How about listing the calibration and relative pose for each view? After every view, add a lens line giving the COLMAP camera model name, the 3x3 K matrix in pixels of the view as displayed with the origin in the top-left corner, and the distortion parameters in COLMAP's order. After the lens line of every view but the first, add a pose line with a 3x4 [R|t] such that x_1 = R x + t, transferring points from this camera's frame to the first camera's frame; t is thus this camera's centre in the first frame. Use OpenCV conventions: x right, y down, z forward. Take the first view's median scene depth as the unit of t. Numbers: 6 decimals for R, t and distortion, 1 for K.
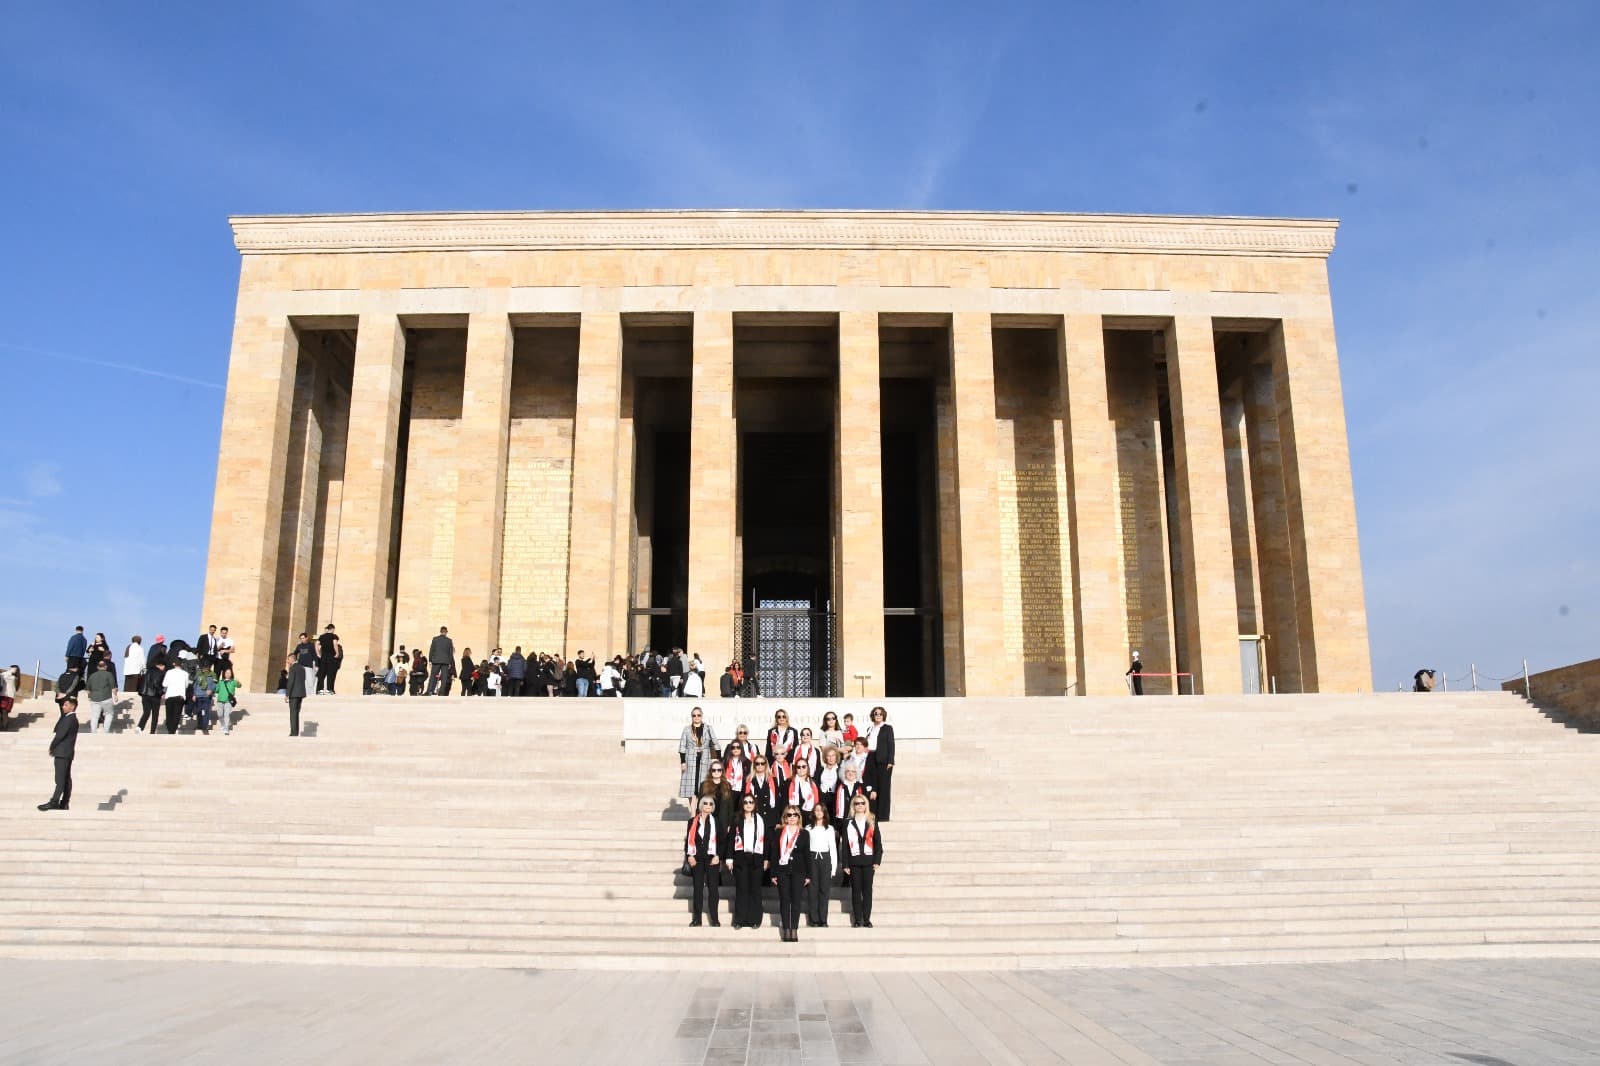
lens RADIAL K [[1215.1, 0, 797.3], [0, 1215.1, 556.3], [0, 0, 1]] dist [-0.169873, 0.138670]
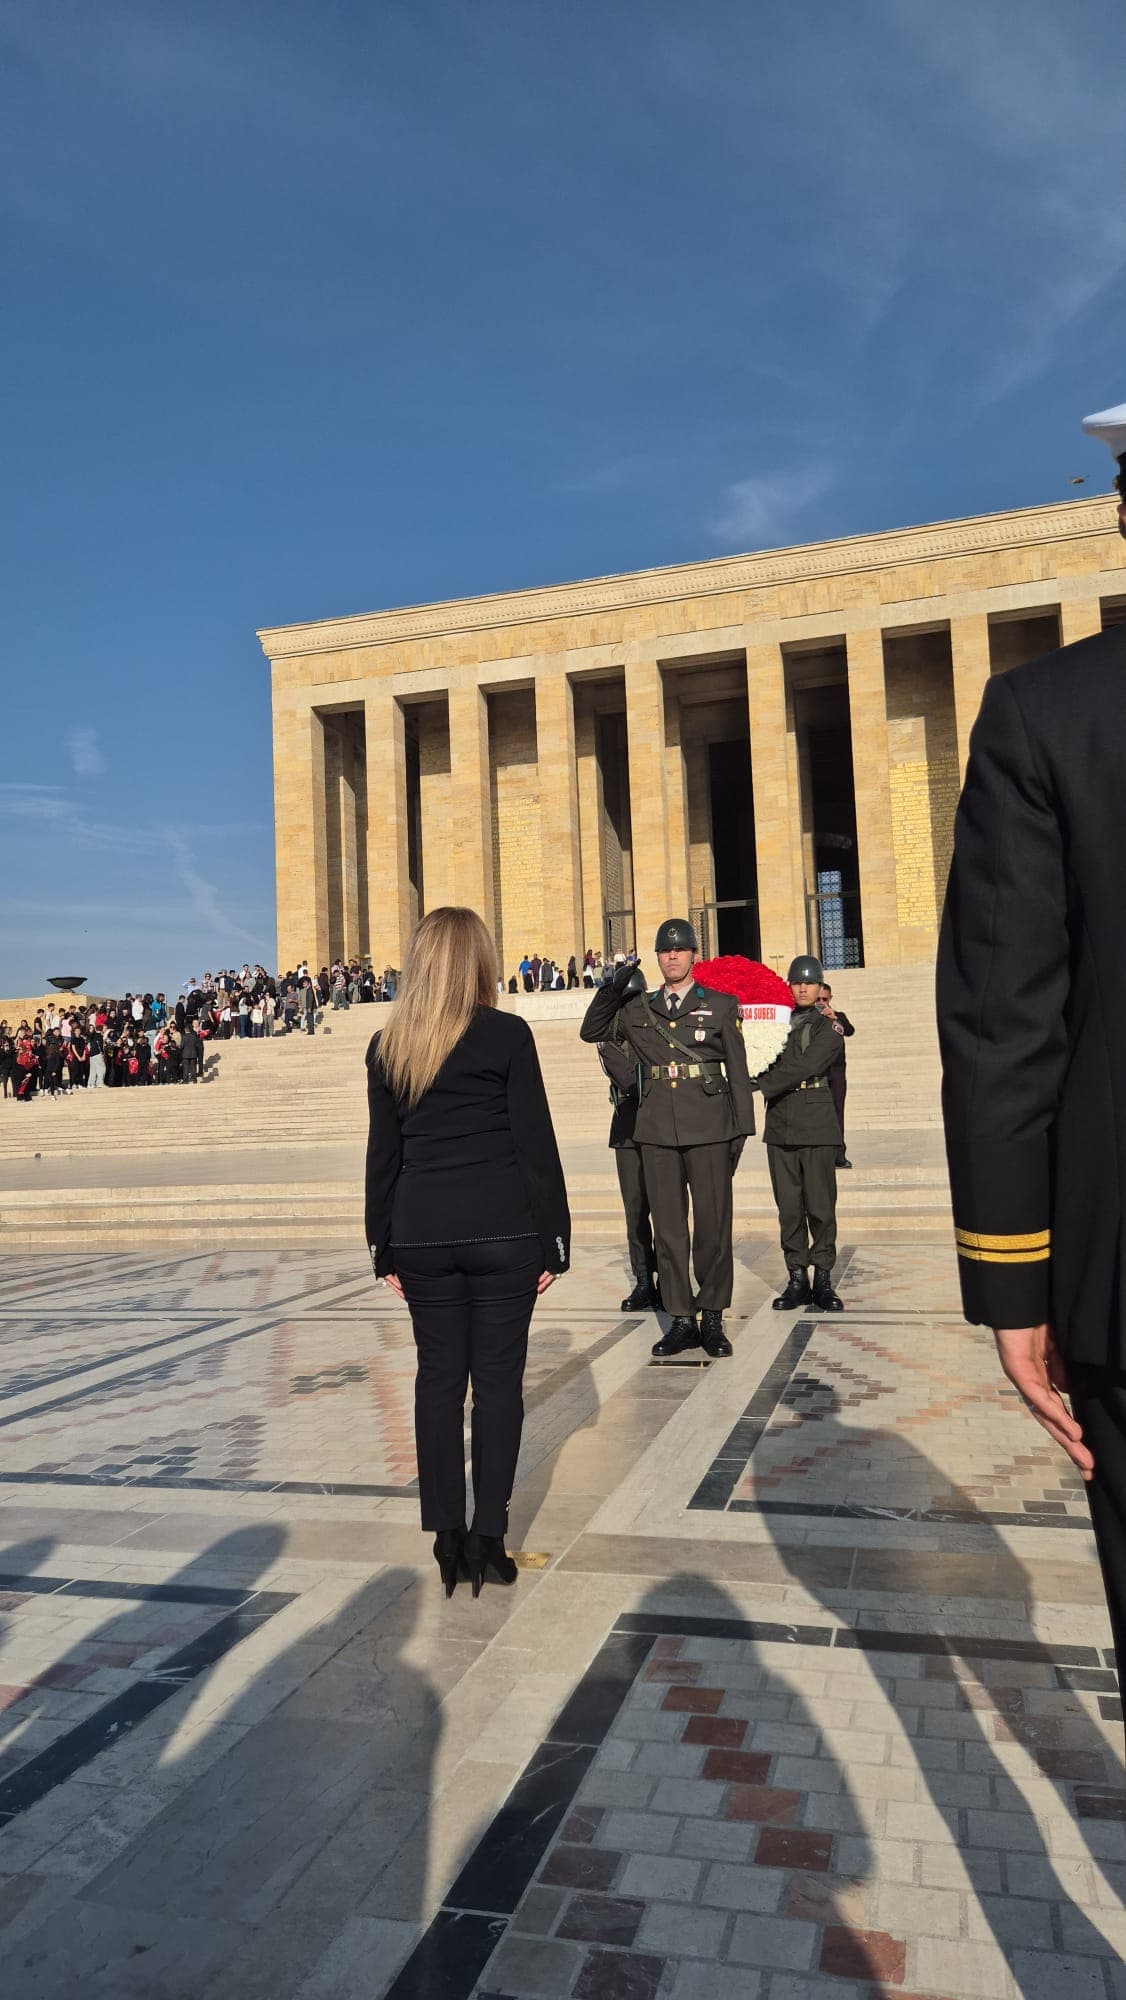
lens RADIAL K [[1290.9, 0, 553.0], [0, 1290.9, 992.4], [0, 0, 1]] dist [0.024728, -0.001079]
pose [[0.954373, -0.061389, -0.292238, 0.201548], [0.100125, 0.987774, 0.119486, -0.041207], [0.281330, -0.143295, 0.948852, -0.288684]]
